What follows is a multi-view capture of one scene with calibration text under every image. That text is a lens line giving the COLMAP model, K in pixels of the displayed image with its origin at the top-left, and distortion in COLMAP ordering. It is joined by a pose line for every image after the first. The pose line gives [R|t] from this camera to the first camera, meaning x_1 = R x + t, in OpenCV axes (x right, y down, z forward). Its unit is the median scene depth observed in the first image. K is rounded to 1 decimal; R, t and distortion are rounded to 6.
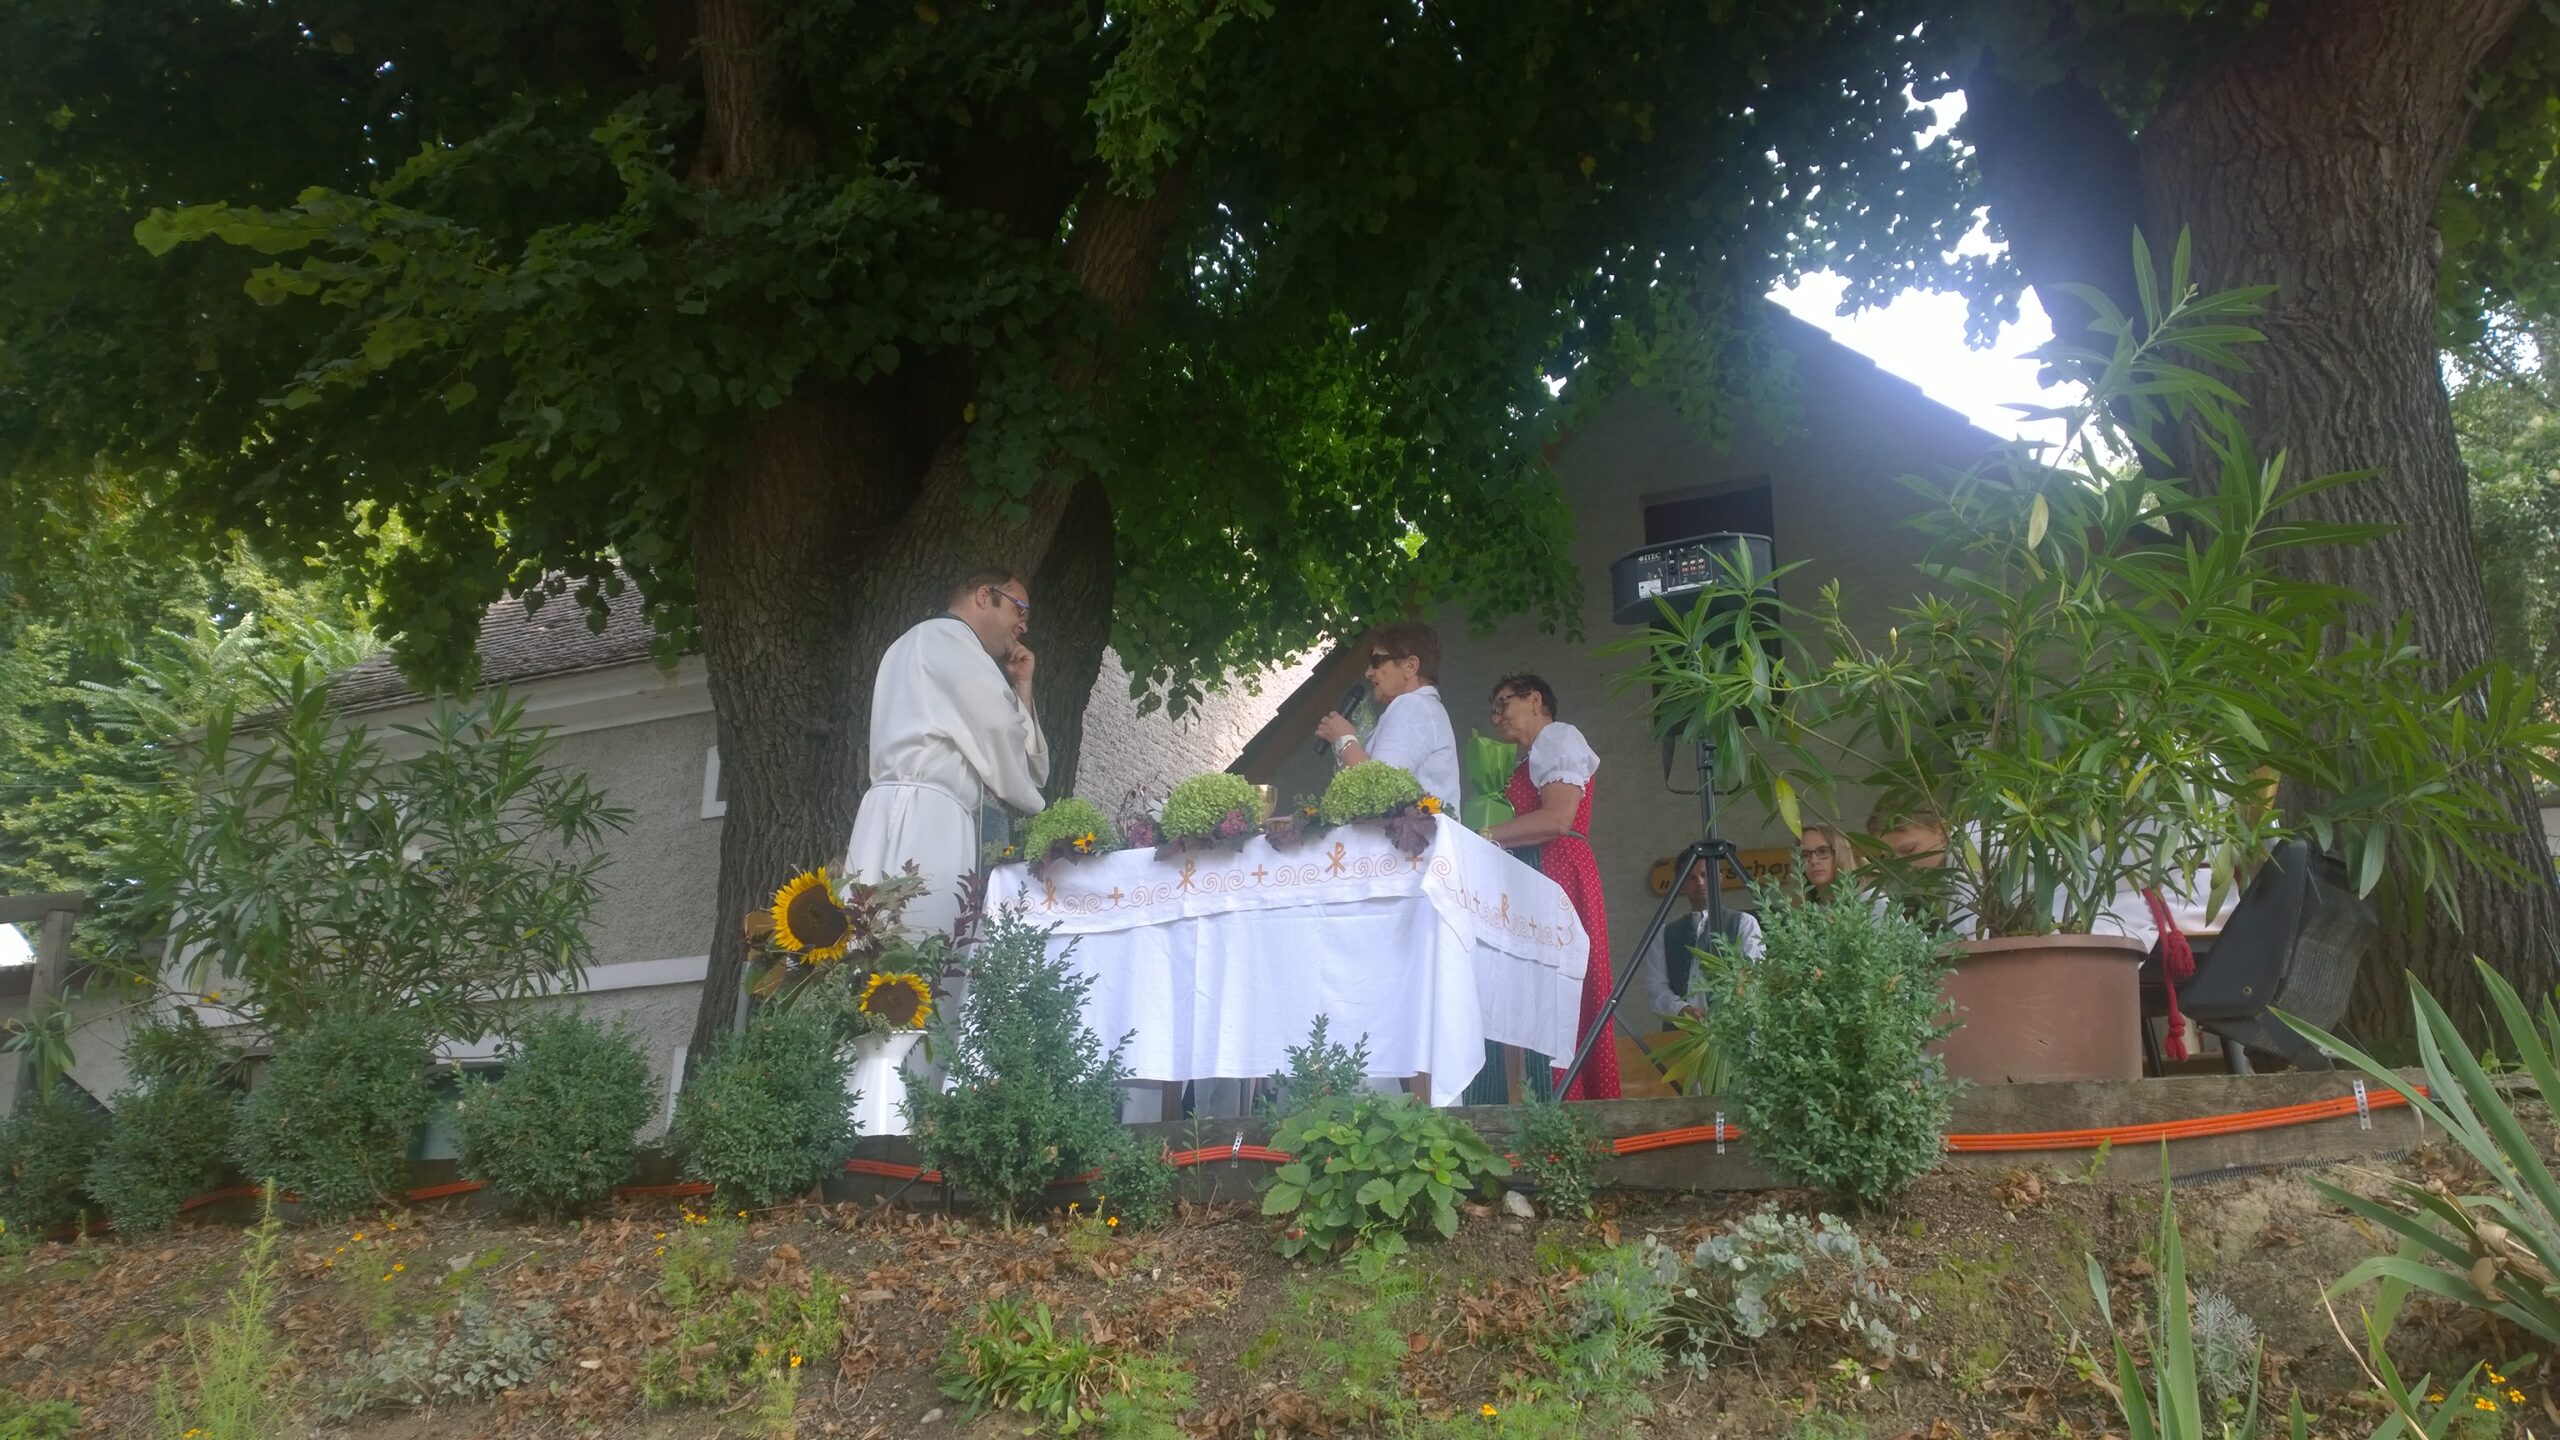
lens RADIAL K [[1770.5, 0, 1316.6], [0, 1770.5, 741.1], [0, 0, 1]] dist [0.064540, -0.070259]
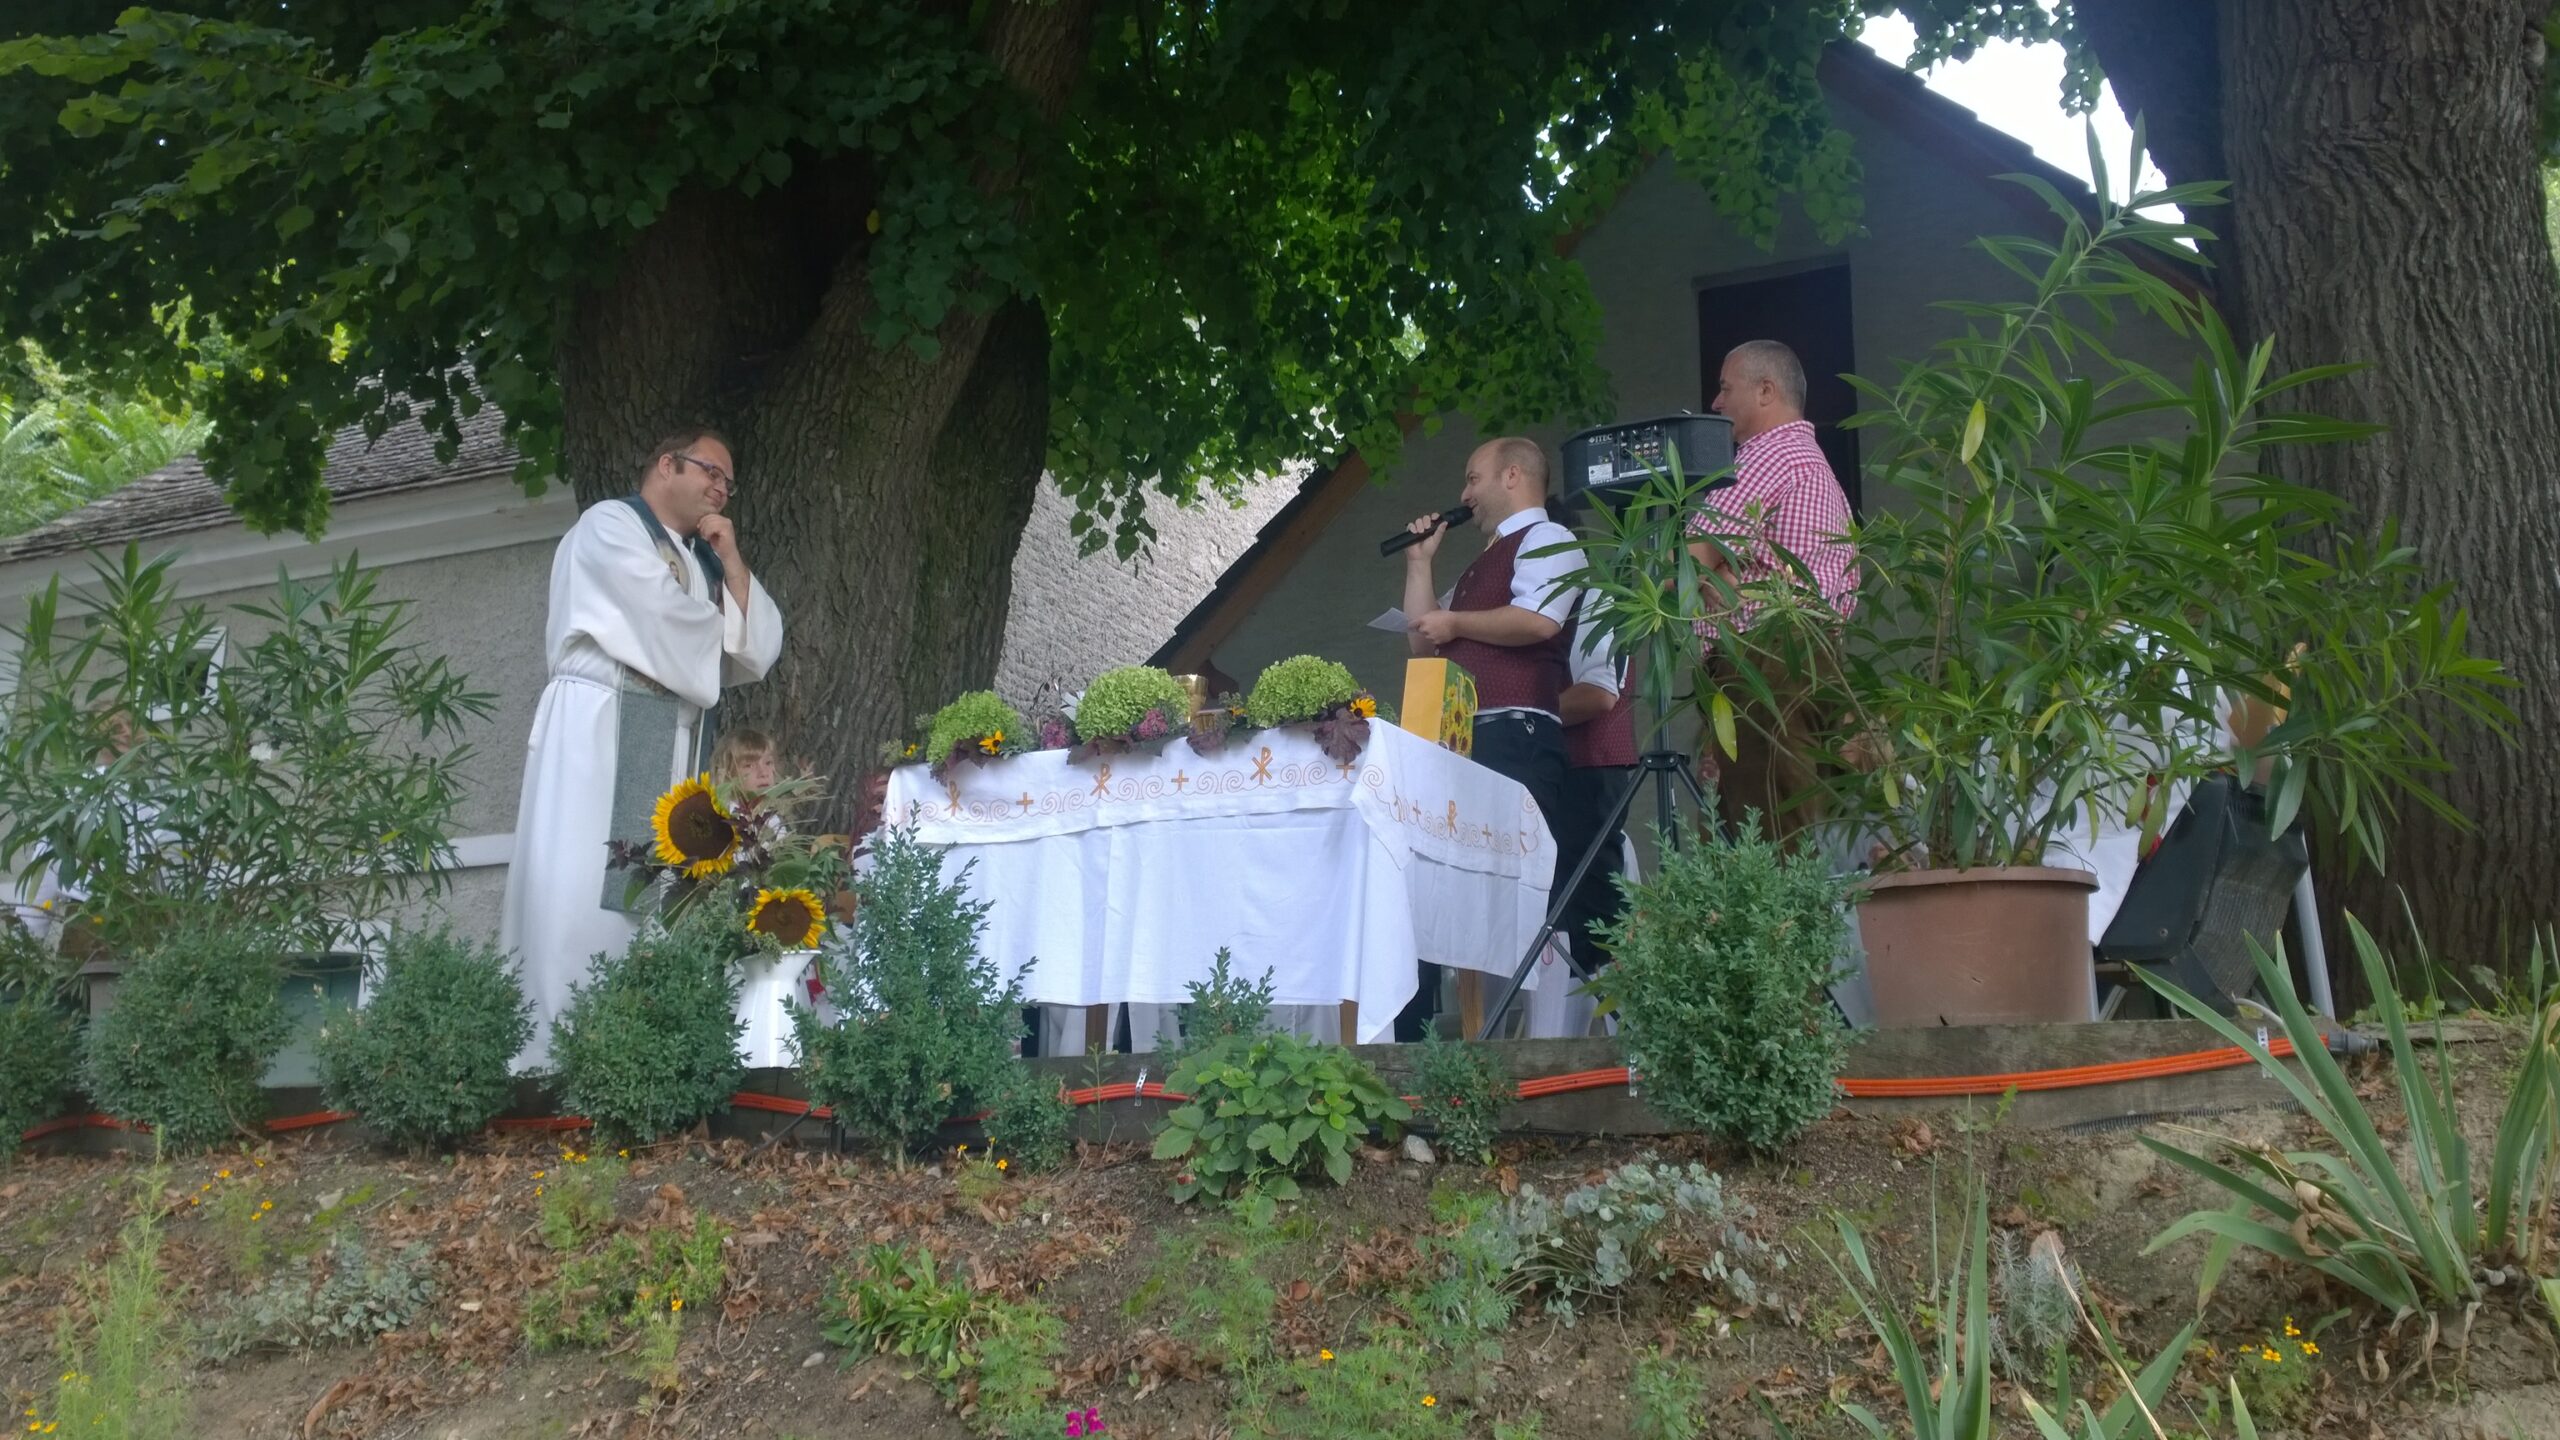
lens RADIAL K [[2233.5, 0, 1287.9], [0, 2233.5, 626.2], [0, 0, 1]] dist [0.038356, -0.016901]
pose [[0.999719, -0.002257, -0.023605, 0.056588], [0.003199, 0.999196, 0.039965, -0.056858], [0.023496, -0.040029, 0.998922, -0.161479]]
